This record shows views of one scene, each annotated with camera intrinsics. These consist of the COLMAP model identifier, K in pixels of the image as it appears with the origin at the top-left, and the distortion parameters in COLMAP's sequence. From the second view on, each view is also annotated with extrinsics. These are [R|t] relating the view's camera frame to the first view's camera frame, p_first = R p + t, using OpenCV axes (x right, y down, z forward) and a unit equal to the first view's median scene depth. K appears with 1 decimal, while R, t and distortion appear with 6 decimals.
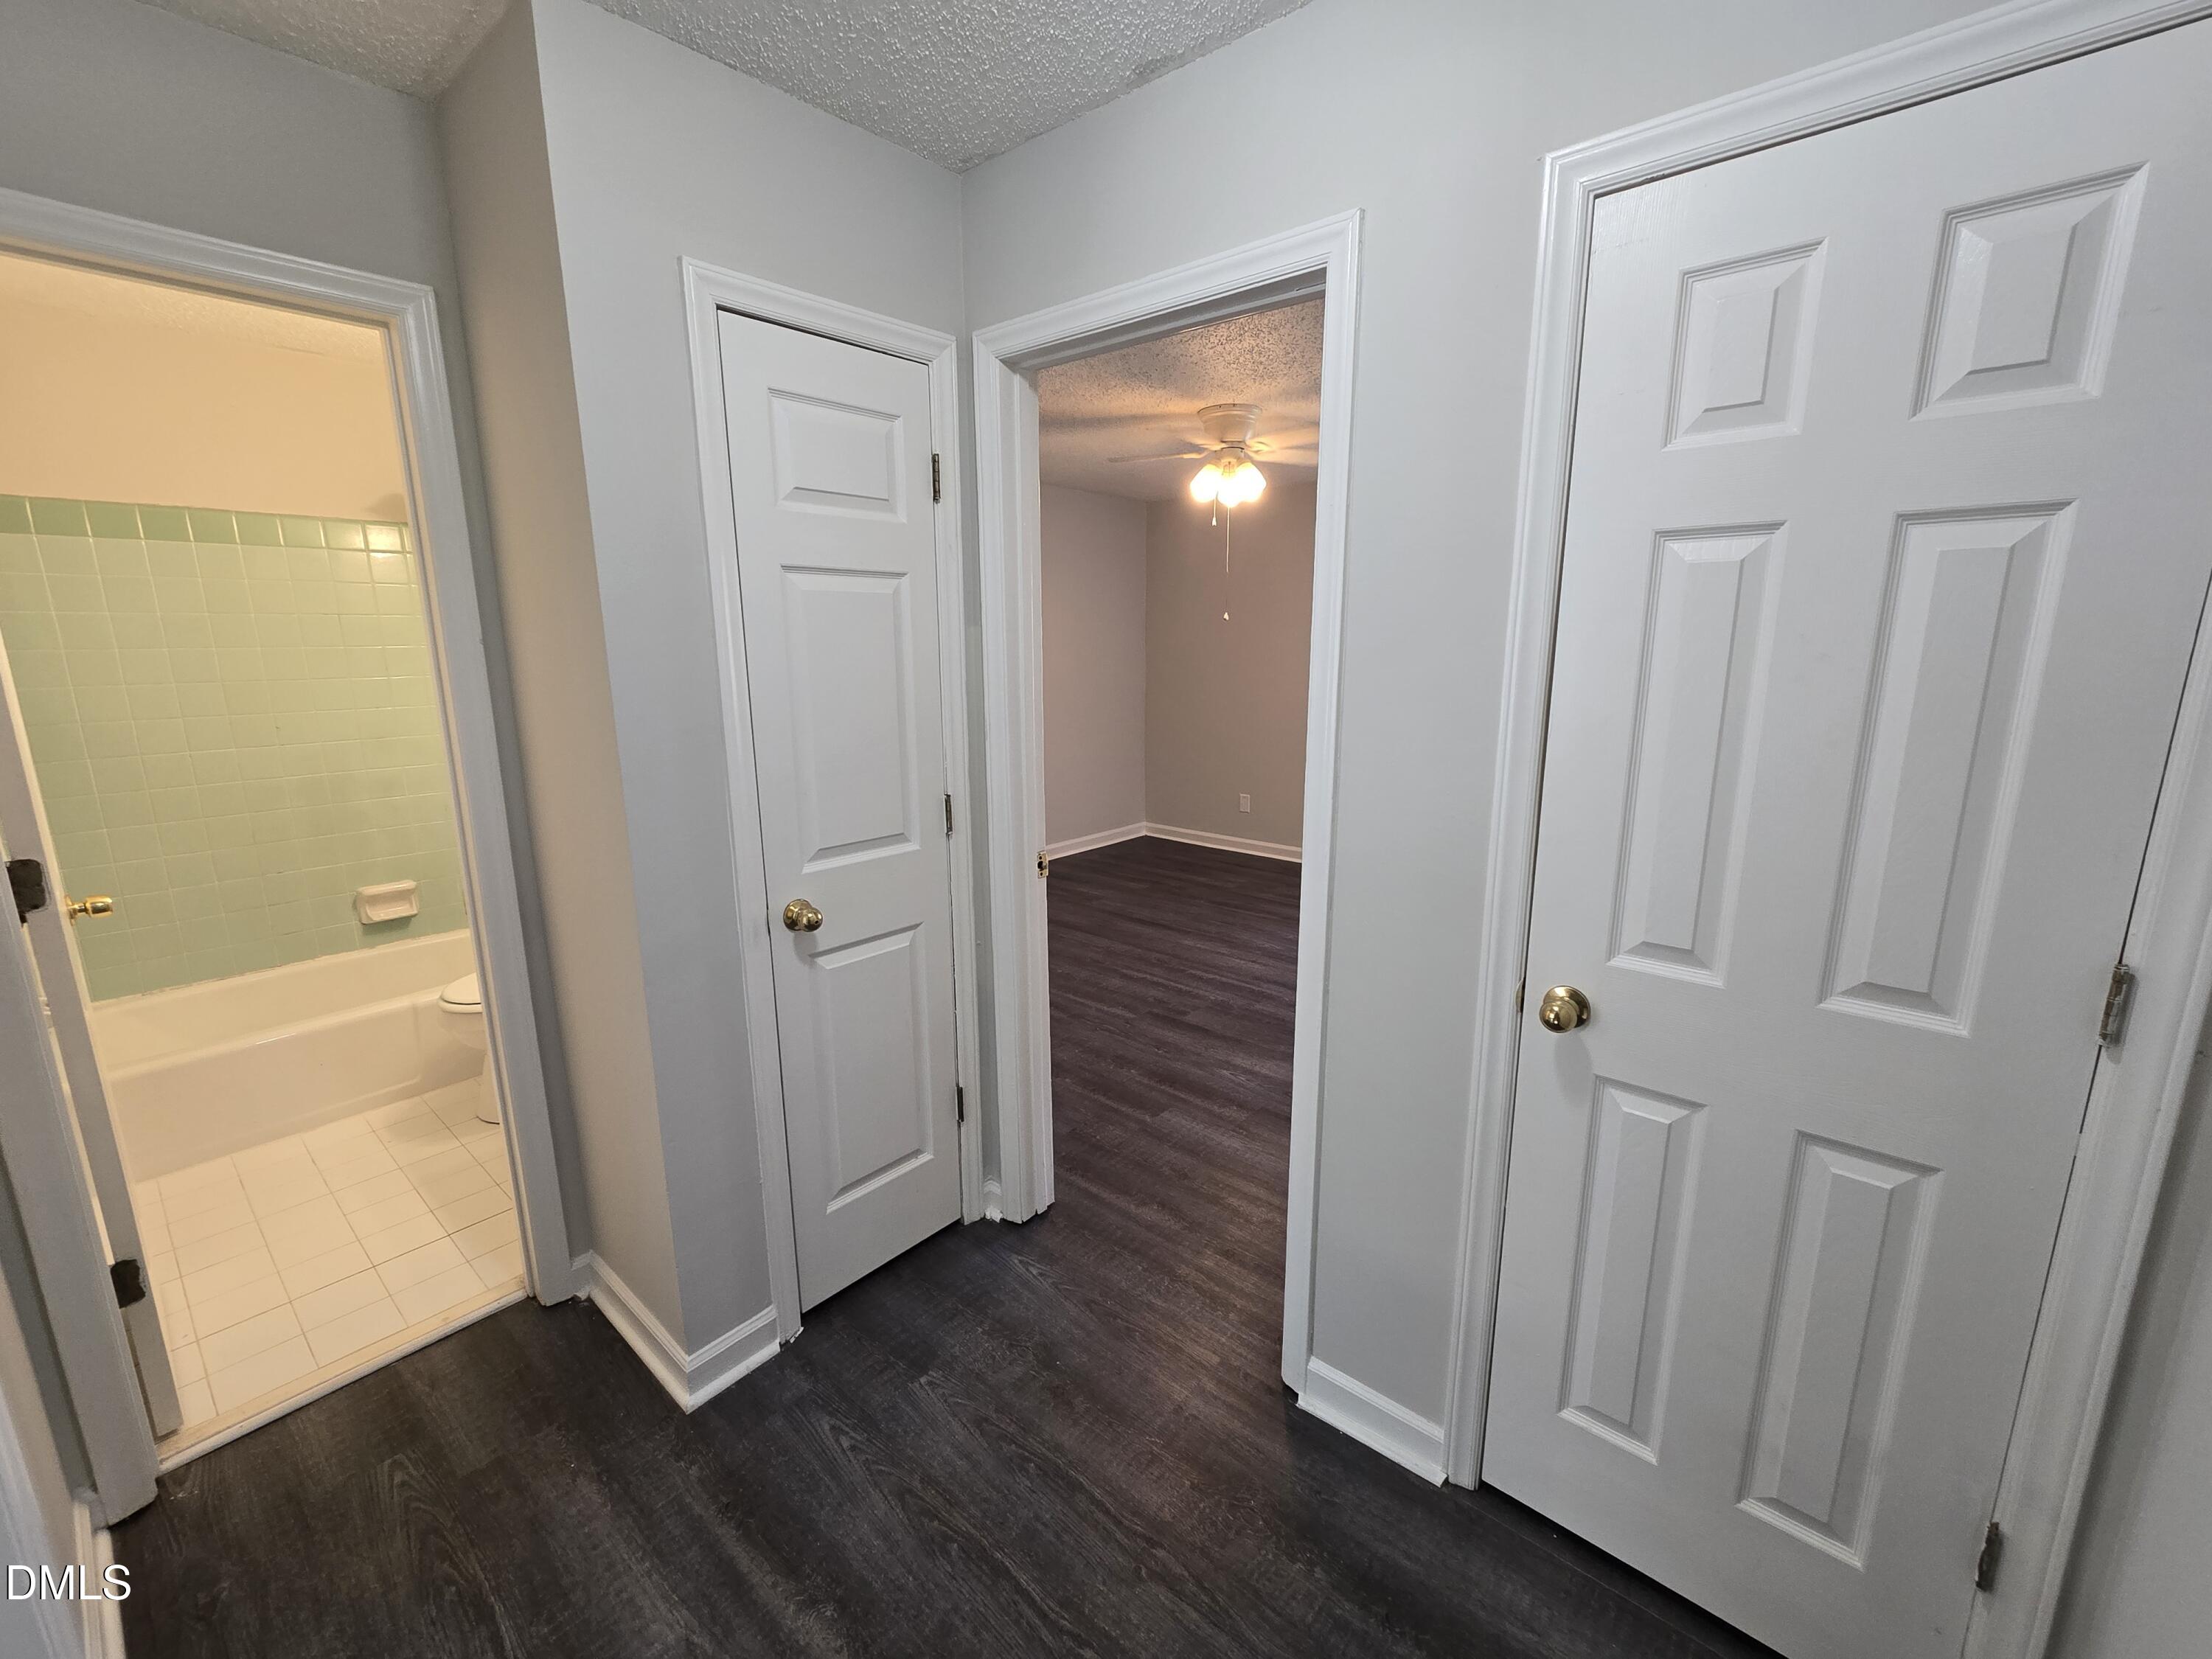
lens RADIAL K [[906.0, 0, 1112.3], [0, 906.0, 827.6], [0, 0, 1]] dist [-0.003723, 0.001201]
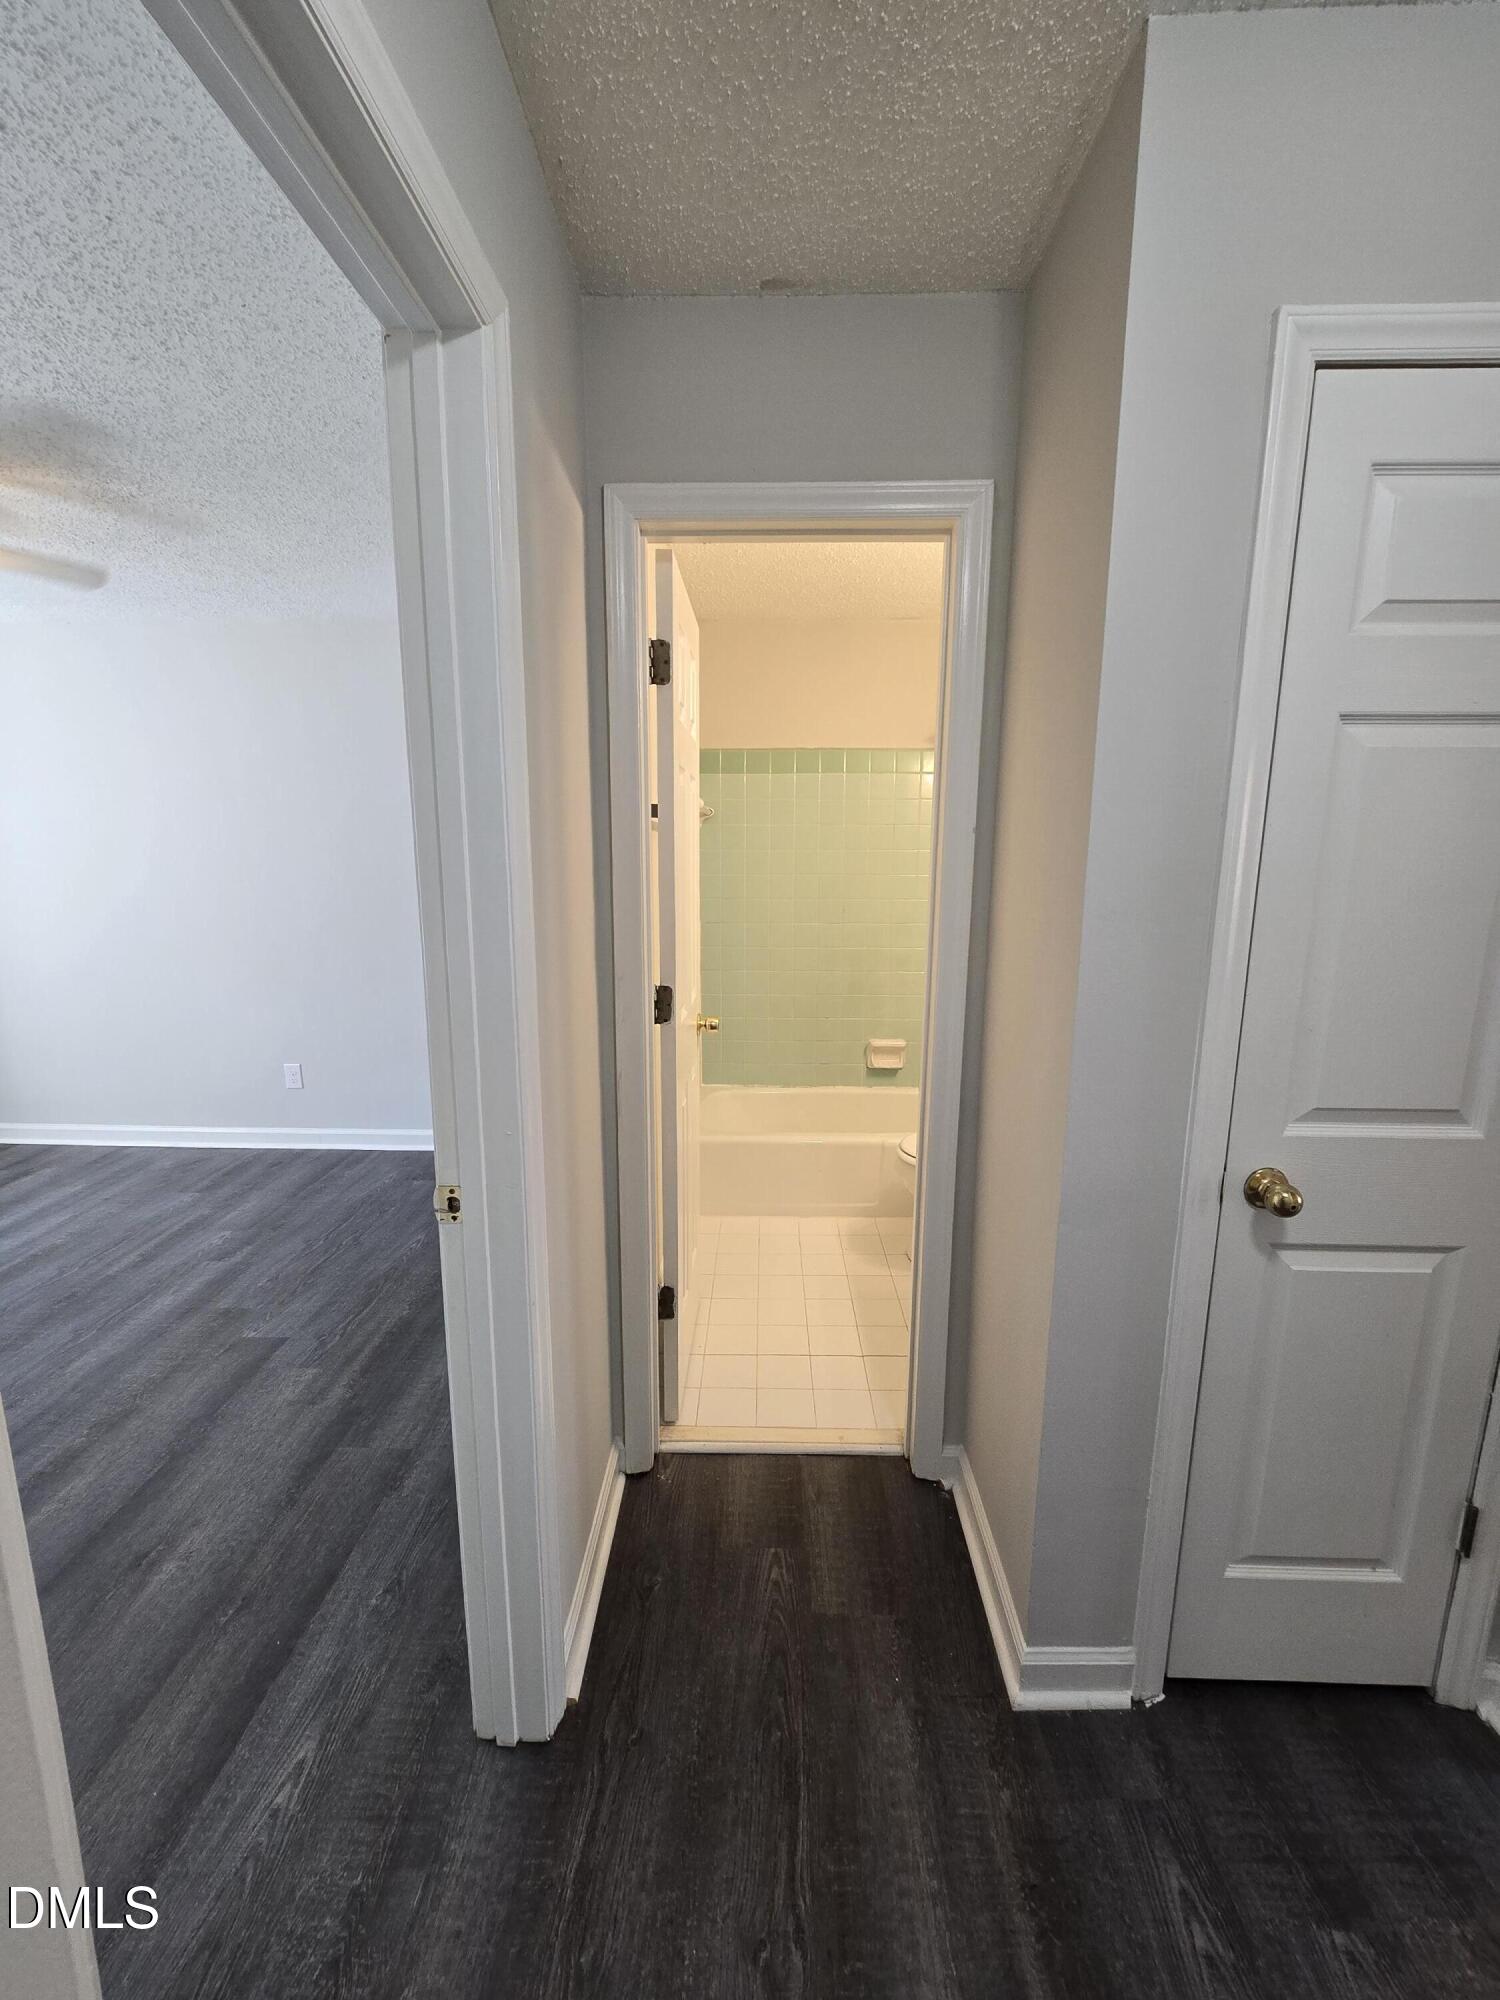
lens RADIAL K [[819.2, 0, 752.8], [0, 819.2, 1006.6], [0, 0, 1]] dist [-0.003723, 0.001201]
pose [[0.632274, 0.144456, -0.761158, -0.076374], [-0.165686, 0.984946, 0.049297, -0.008588], [0.756821, 0.094944, 0.646690, 0.142785]]
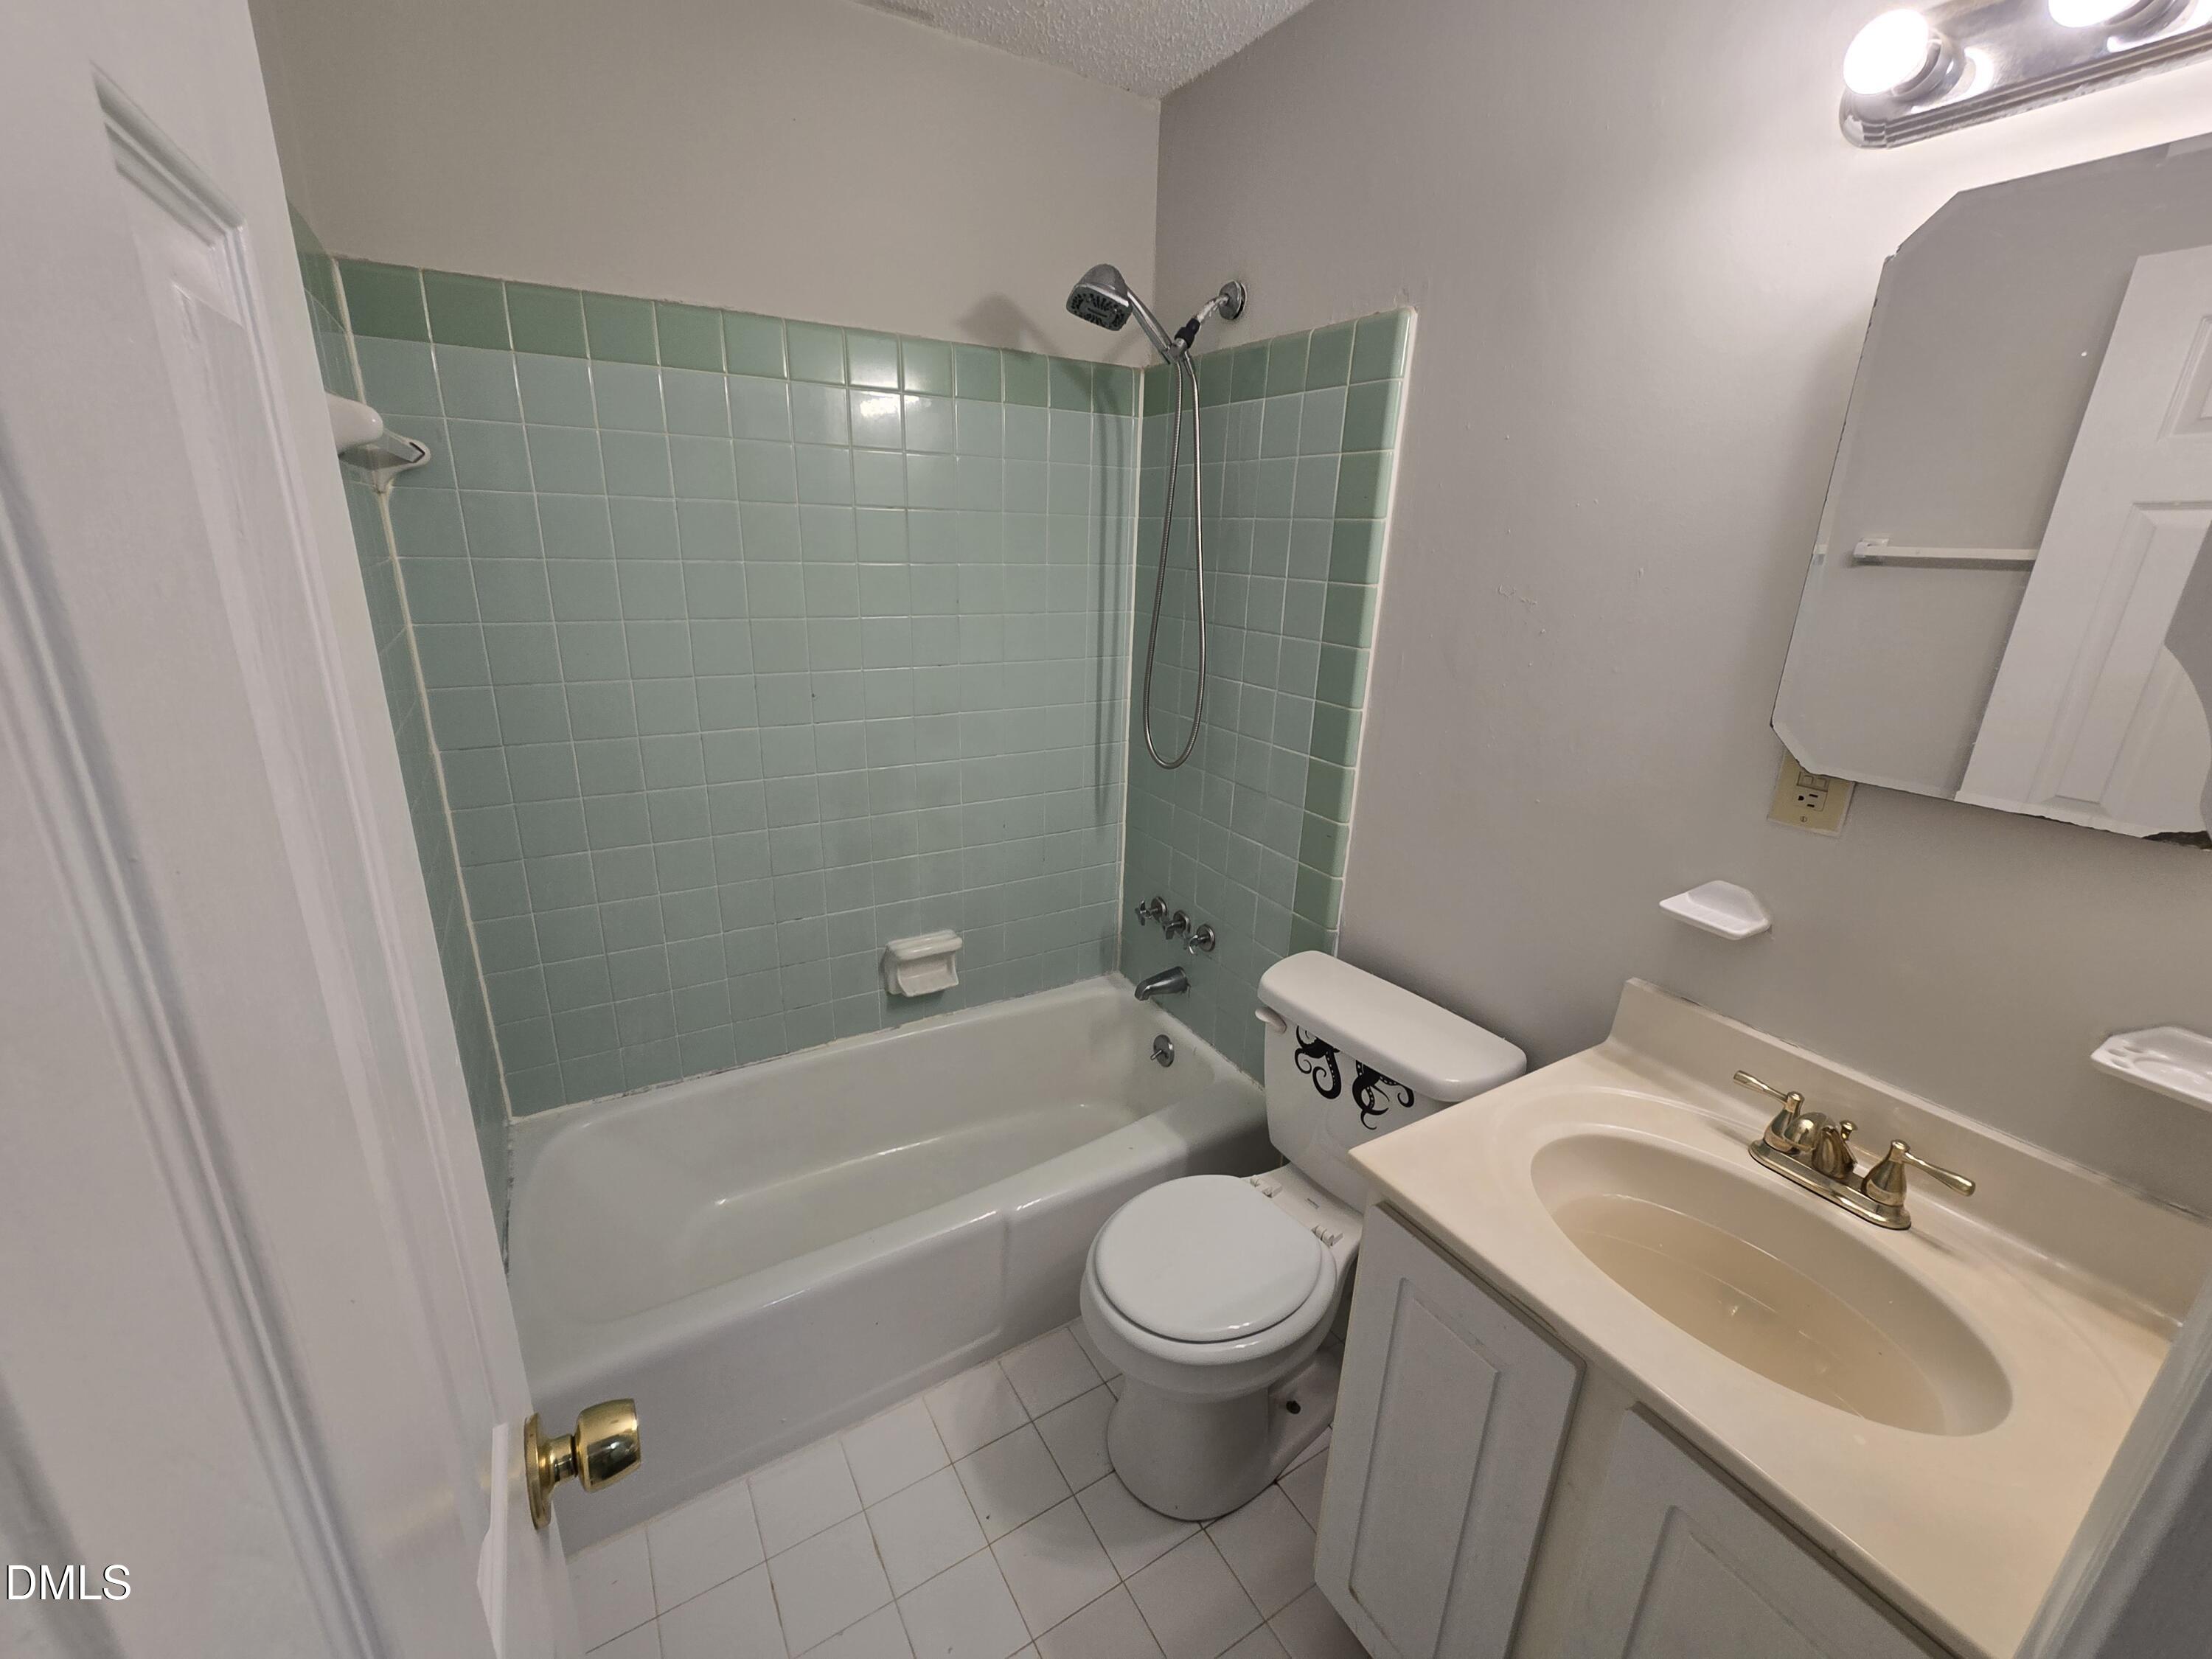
lens RADIAL K [[906.0, 0, 1116.1], [0, 906.0, 829.9], [0, 0, 1]] dist [-0.003723, 0.001201]
pose [[0.950708, 0.129595, -0.281709, -0.569134], [-0.100503, 0.988217, 0.115436, -0.117125], [0.293350, -0.081434, 0.952531, 0.490190]]
